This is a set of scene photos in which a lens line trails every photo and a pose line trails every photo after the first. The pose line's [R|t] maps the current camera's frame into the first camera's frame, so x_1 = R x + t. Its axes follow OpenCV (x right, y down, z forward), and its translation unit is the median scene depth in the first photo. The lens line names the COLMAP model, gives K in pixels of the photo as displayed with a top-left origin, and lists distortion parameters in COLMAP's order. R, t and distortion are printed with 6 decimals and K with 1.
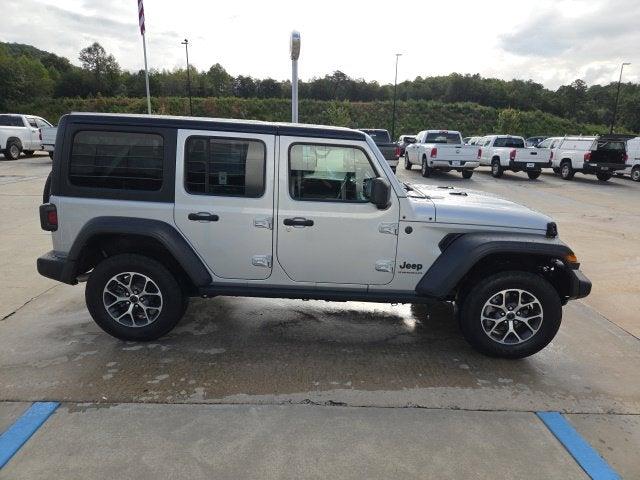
lens RADIAL K [[429.9, 0, 314.5], [0, 429.9, 236.1], [0, 0, 1]] dist [0.042975, -0.019298]
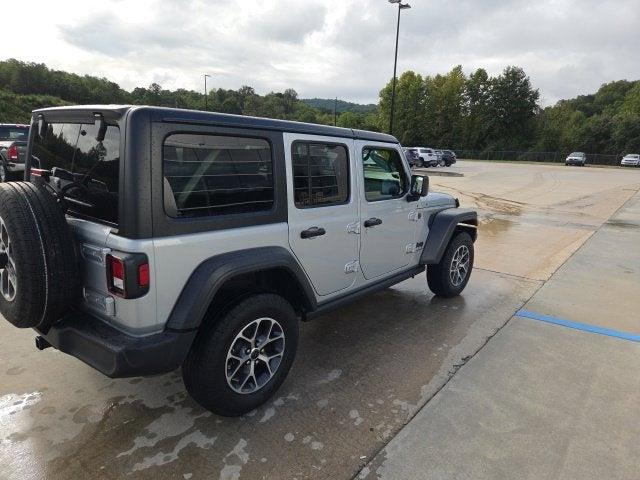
lens RADIAL K [[429.9, 0, 324.4], [0, 429.9, 243.0], [0, 0, 1]] dist [0.042975, -0.019298]
pose [[0.629635, -0.183860, 0.754821, -0.913105], [0.170704, 0.980589, 0.096460, -0.103932], [-0.757905, 0.068116, 0.648799, 0.413894]]
